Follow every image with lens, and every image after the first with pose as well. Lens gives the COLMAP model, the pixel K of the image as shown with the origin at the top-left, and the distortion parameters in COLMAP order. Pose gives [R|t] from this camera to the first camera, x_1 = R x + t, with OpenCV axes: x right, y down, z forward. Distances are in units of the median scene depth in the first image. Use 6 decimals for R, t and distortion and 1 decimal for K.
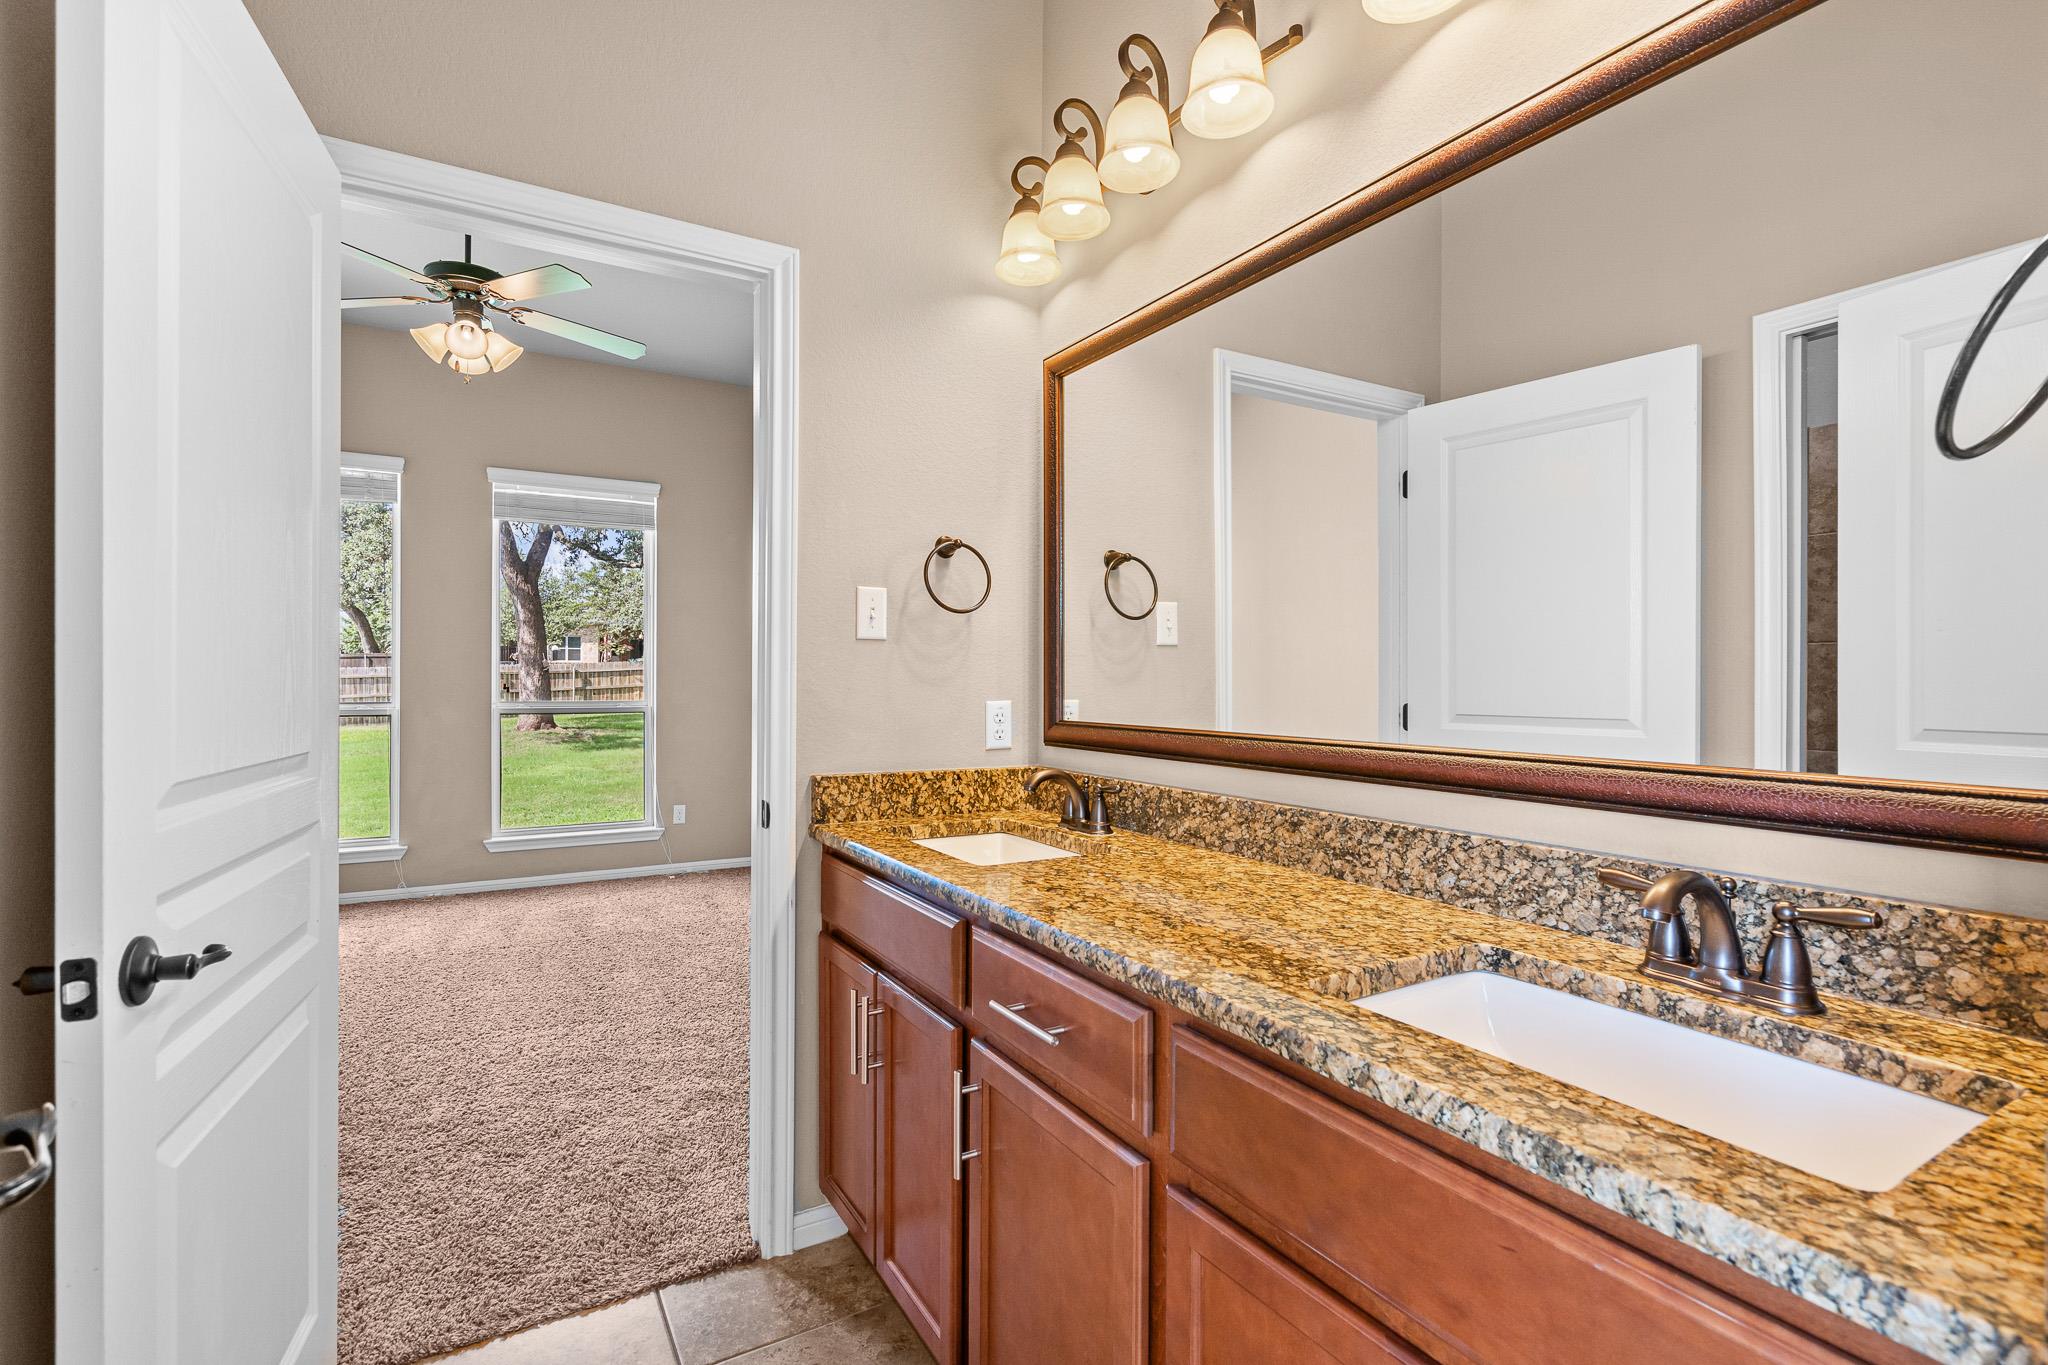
lens RADIAL K [[938.4, 0, 1021.9], [0, 938.4, 680.6], [0, 0, 1]] dist [-0.008356, 0.000547]
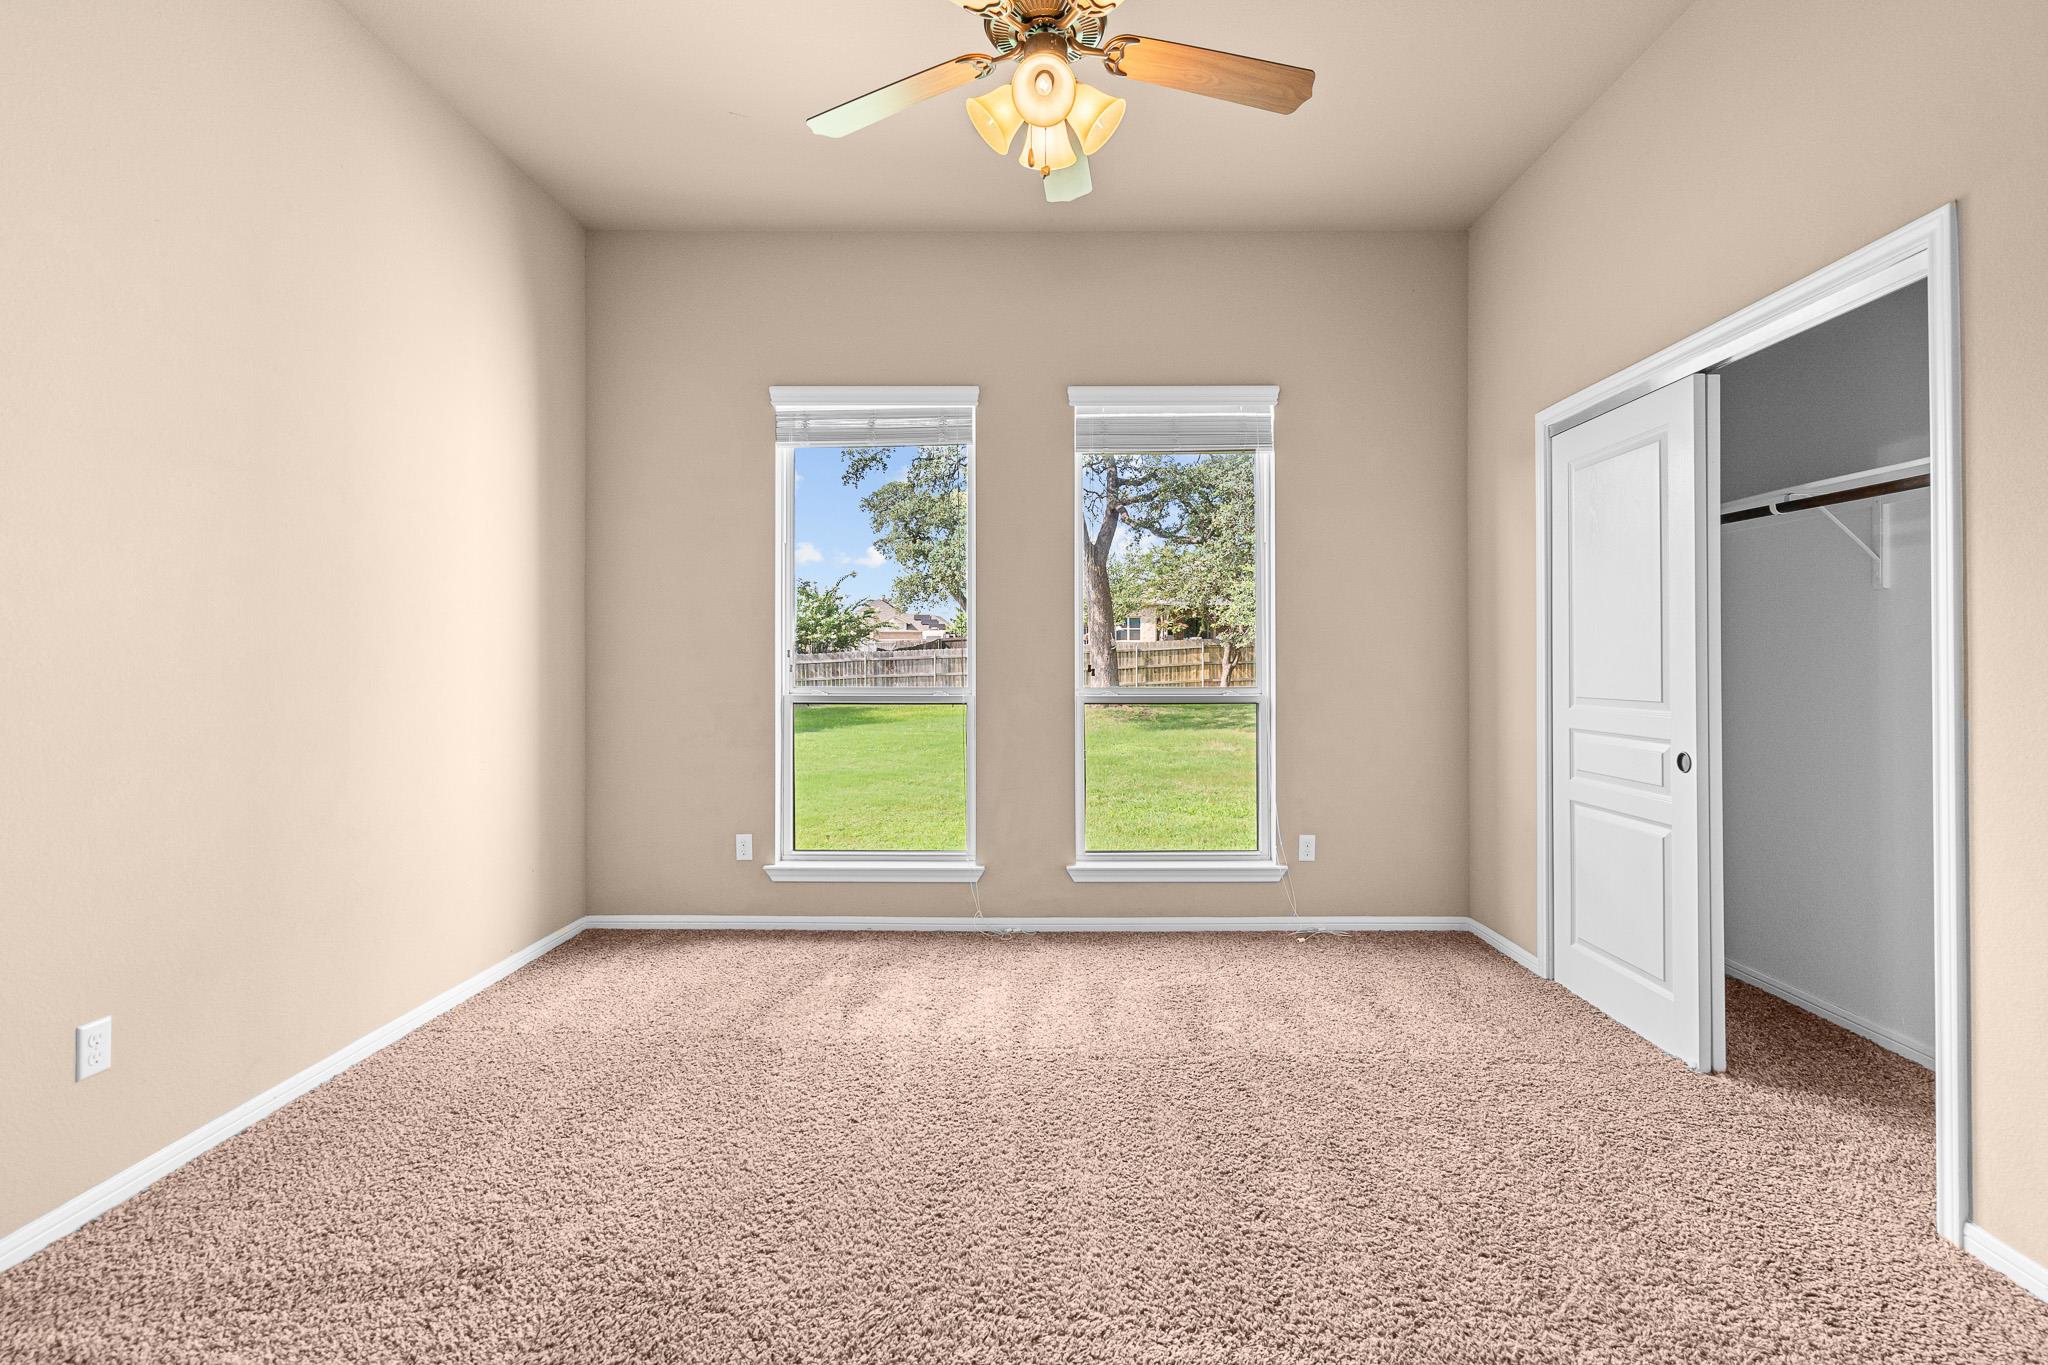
lens RADIAL K [[938.4, 0, 1025.7], [0, 938.4, 666.2], [0, 0, 1]] dist [-0.008356, 0.000547]
pose [[0.848340, -0.000169, -0.529452, -0.132667], [0.004644, 0.999964, 0.007122, -0.000548], [0.529431, -0.008501, 0.848310, 0.223340]]
